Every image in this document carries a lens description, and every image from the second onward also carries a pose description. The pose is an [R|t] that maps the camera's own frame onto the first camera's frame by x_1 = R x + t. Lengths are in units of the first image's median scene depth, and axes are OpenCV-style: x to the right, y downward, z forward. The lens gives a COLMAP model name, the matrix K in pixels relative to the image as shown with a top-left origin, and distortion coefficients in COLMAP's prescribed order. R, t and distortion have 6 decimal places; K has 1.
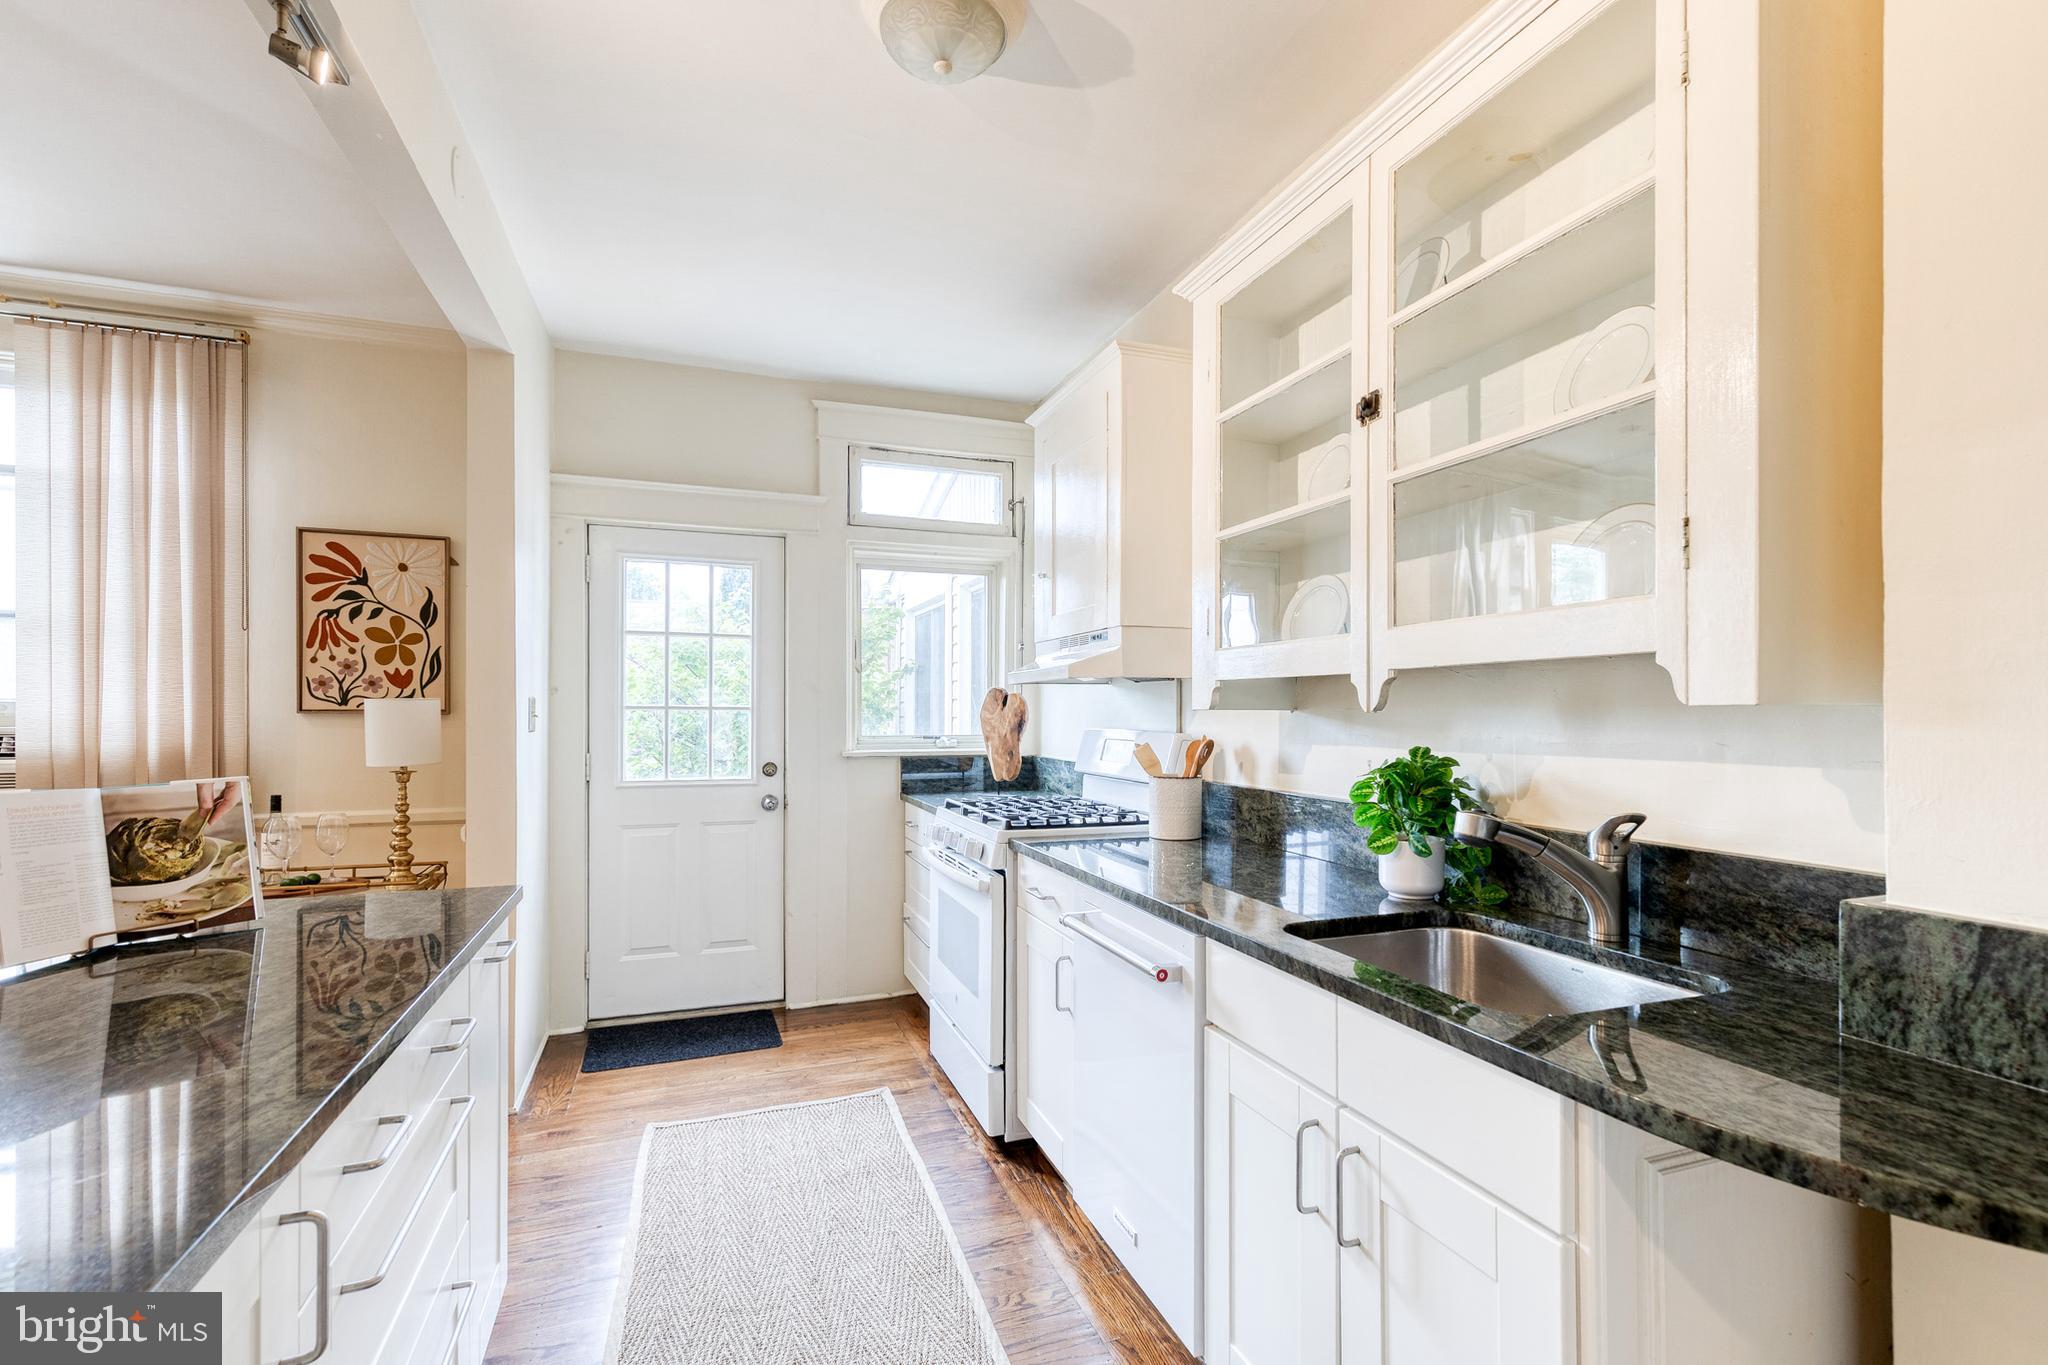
lens RADIAL K [[944.4, 0, 1057.2], [0, 944.4, 716.0], [0, 0, 1]] dist [0.005040, -0.000107]
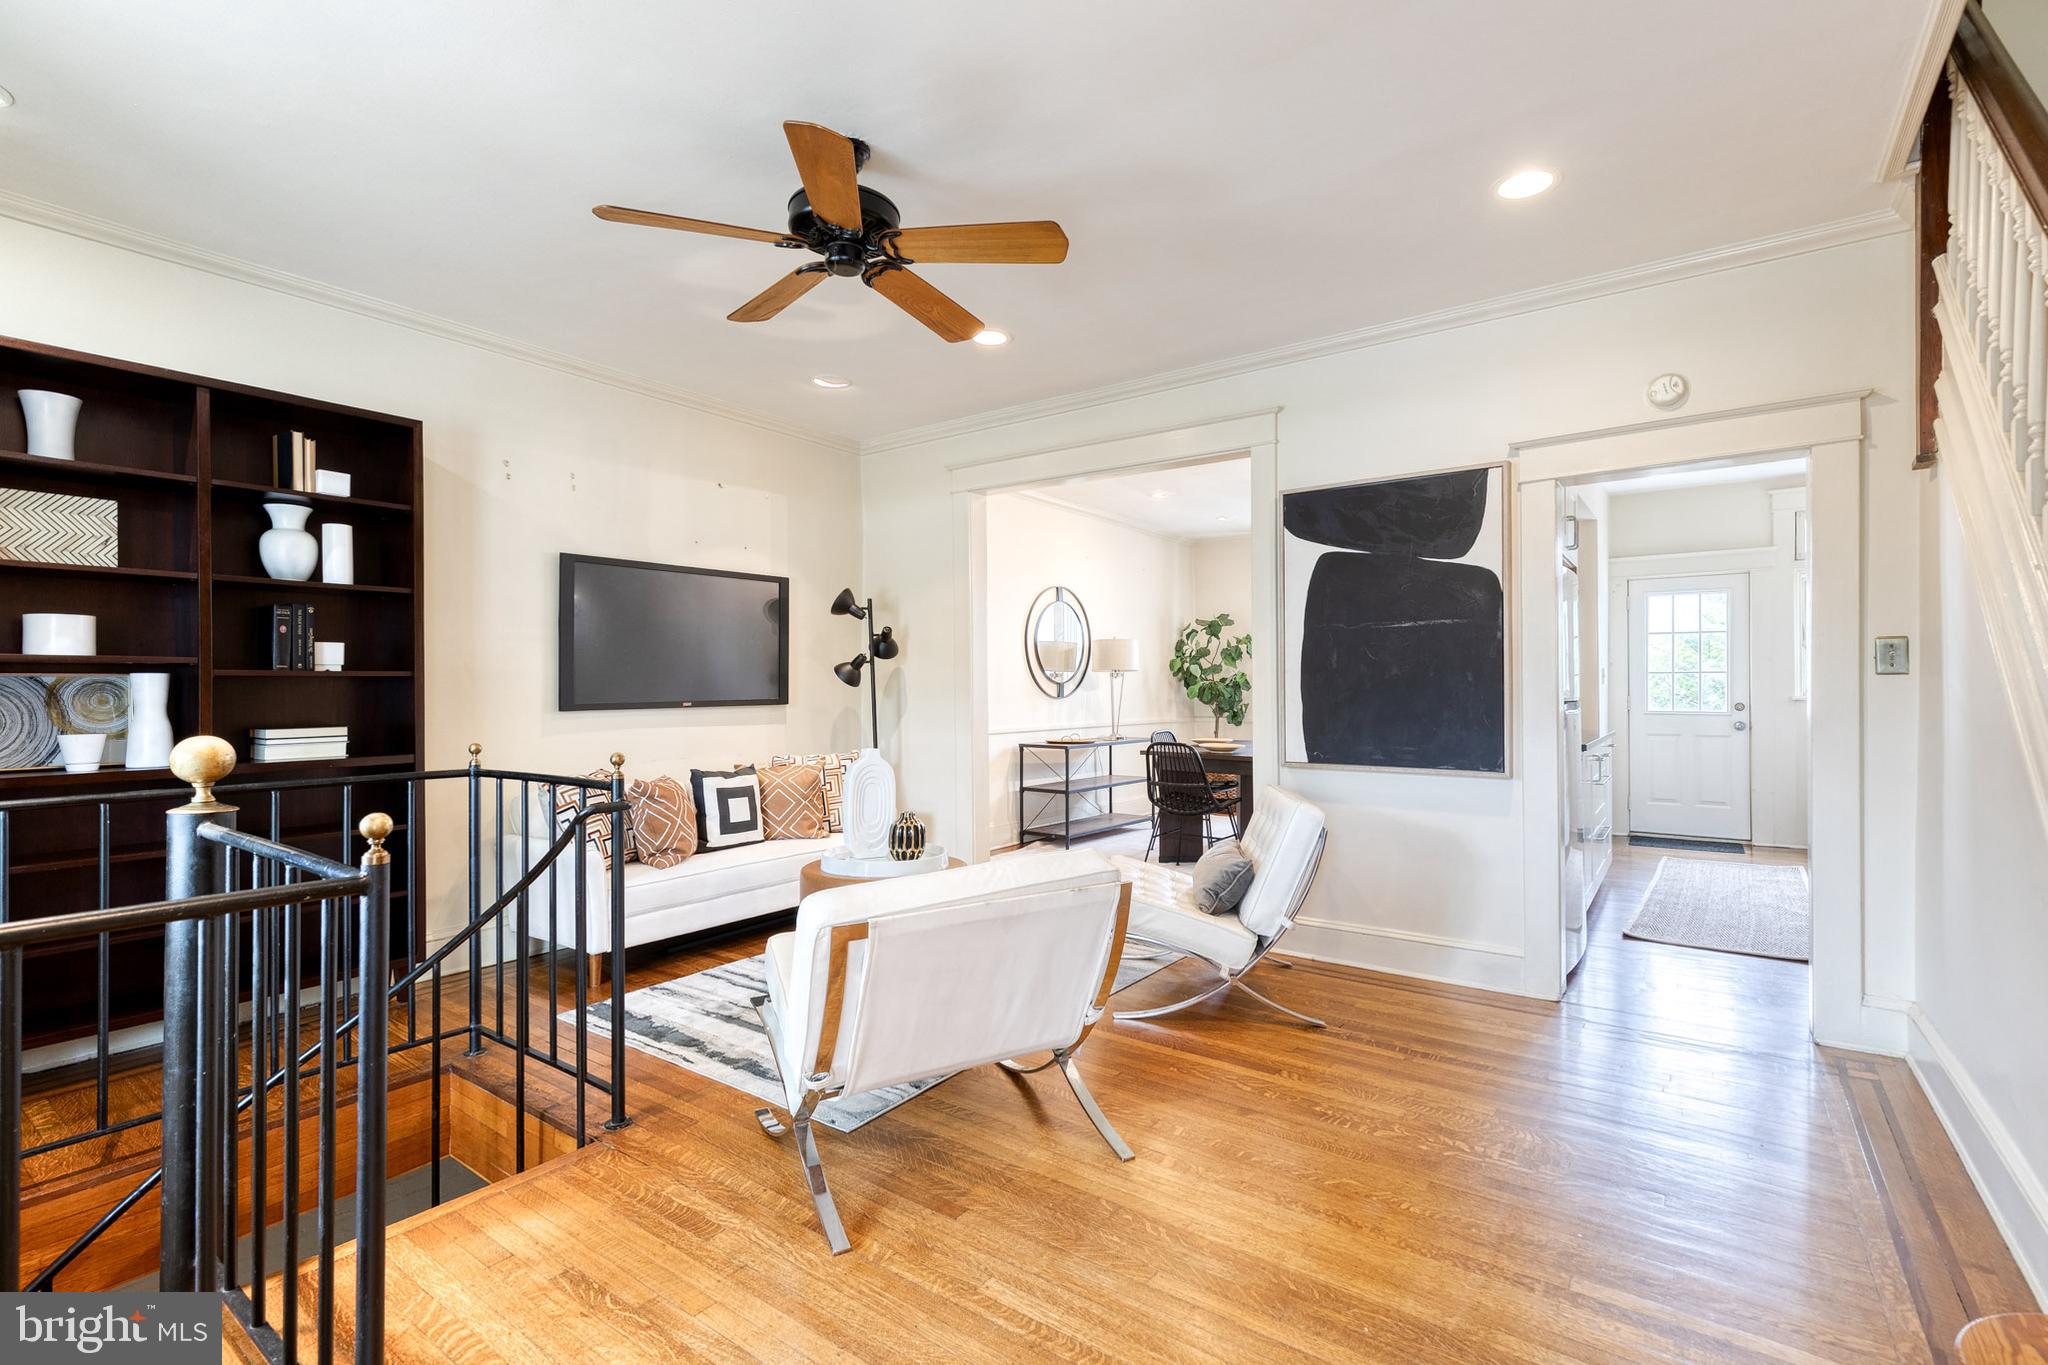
lens RADIAL K [[920.5, 0, 1046.6], [0, 920.5, 682.2], [0, 0, 1]] dist [0.011844, -0.000860]
pose [[0.545812, -0.011244, -0.837832, 0.526352], [-0.000468, 0.999906, -0.013724, 0.043514], [0.837908, 0.007883, 0.545755, -1.229022]]
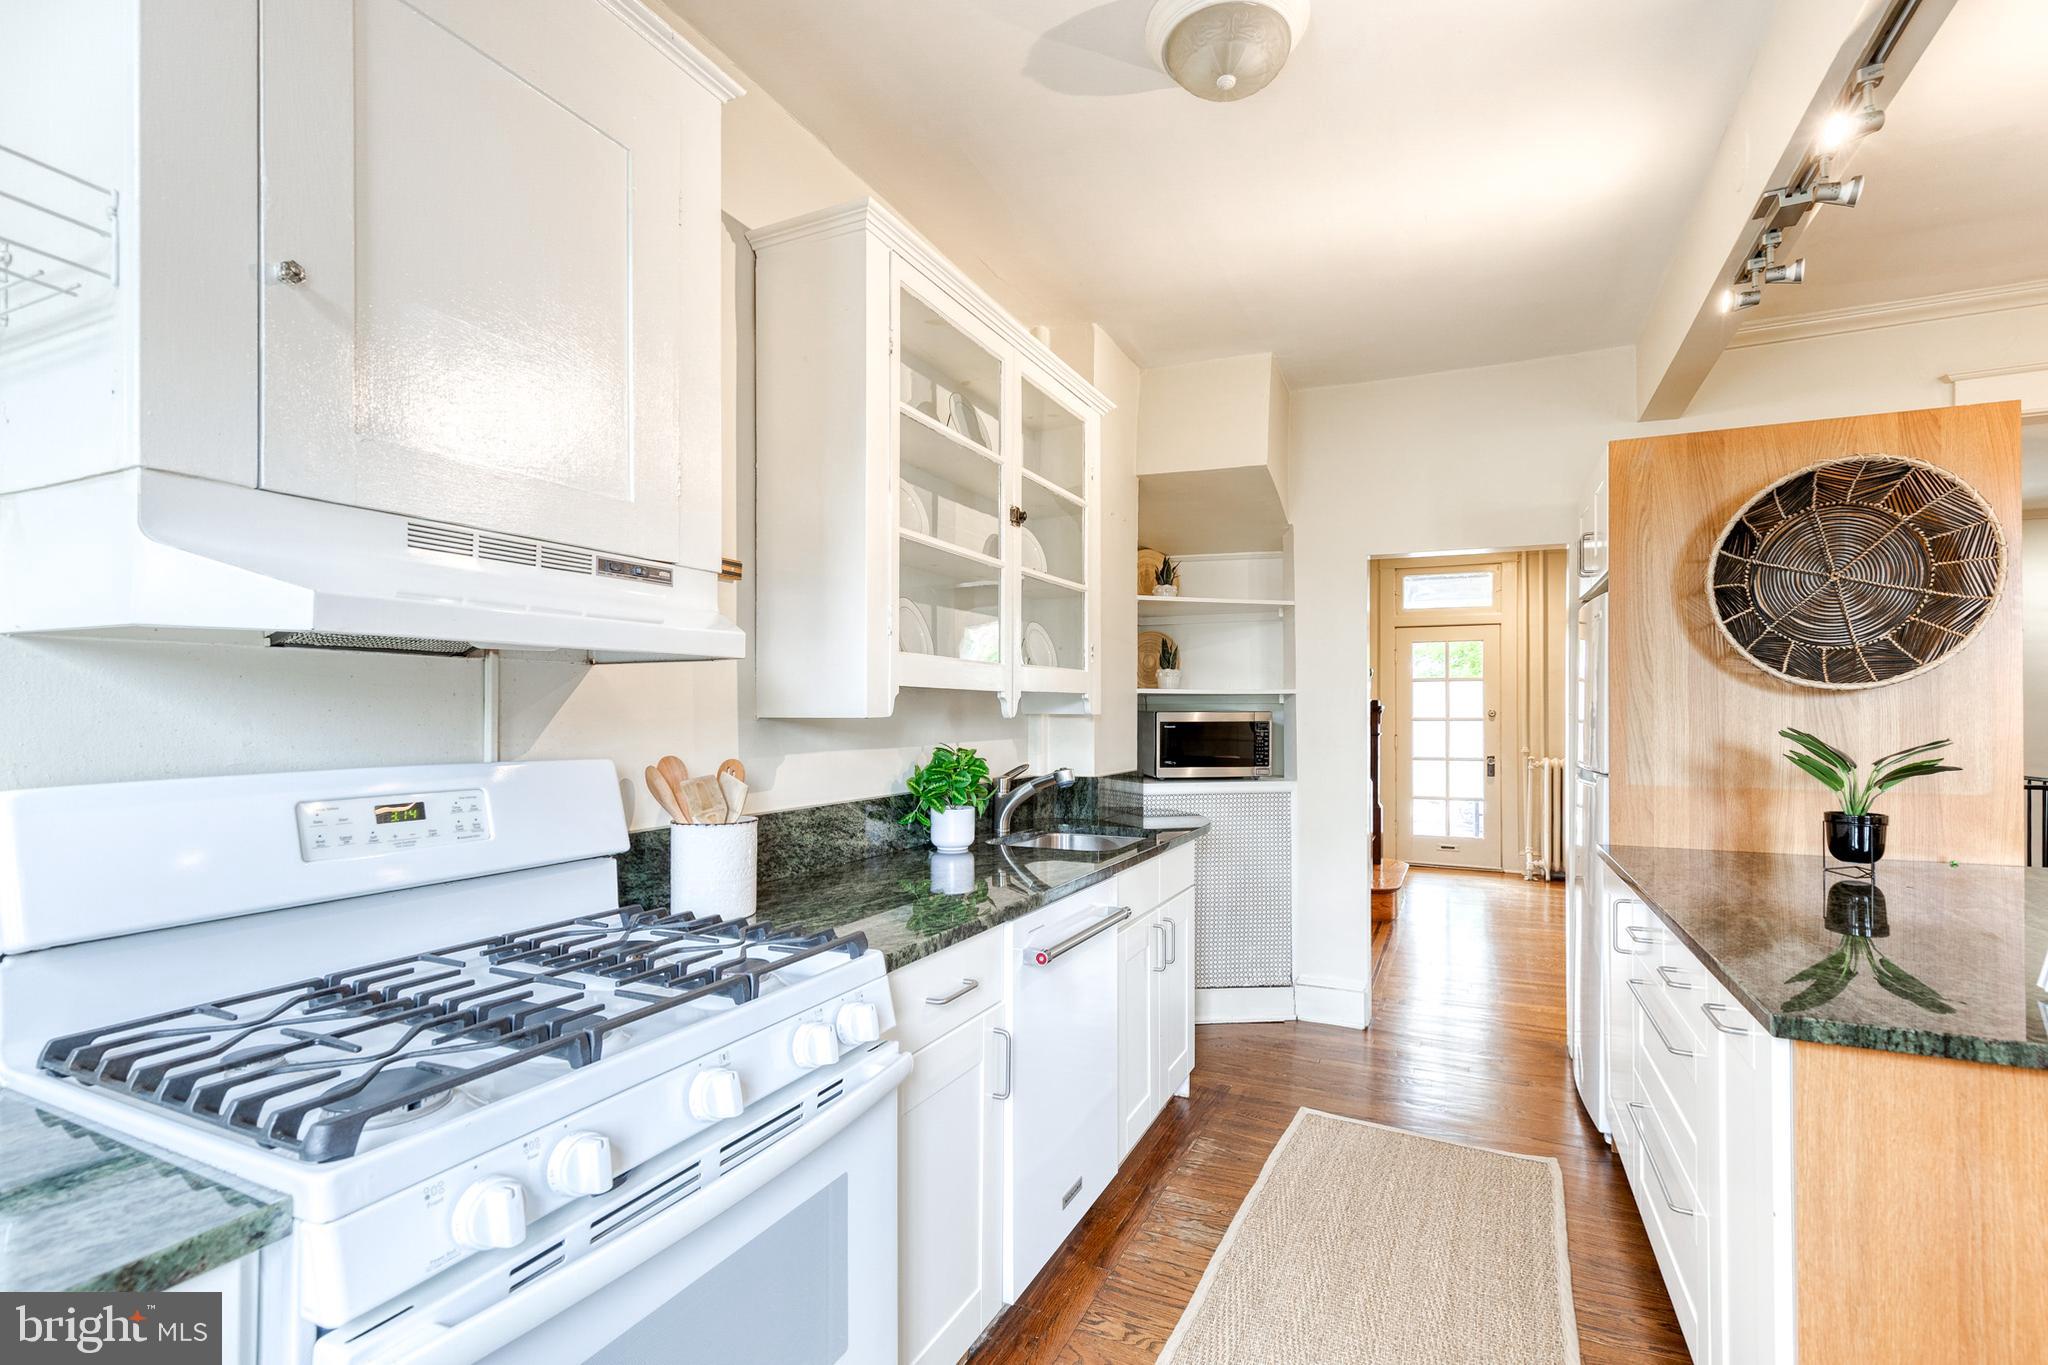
lens RADIAL K [[921.3, 0, 1035.4], [0, 921.3, 702.4], [0, 0, 1]] dist [0.000854, -0.000978]
pose [[-0.686799, 0.003695, 0.726838, -0.406611], [0.000232, 0.999988, -0.004864, -0.011958], [-0.726848, -0.003172, -0.686791, 1.065630]]
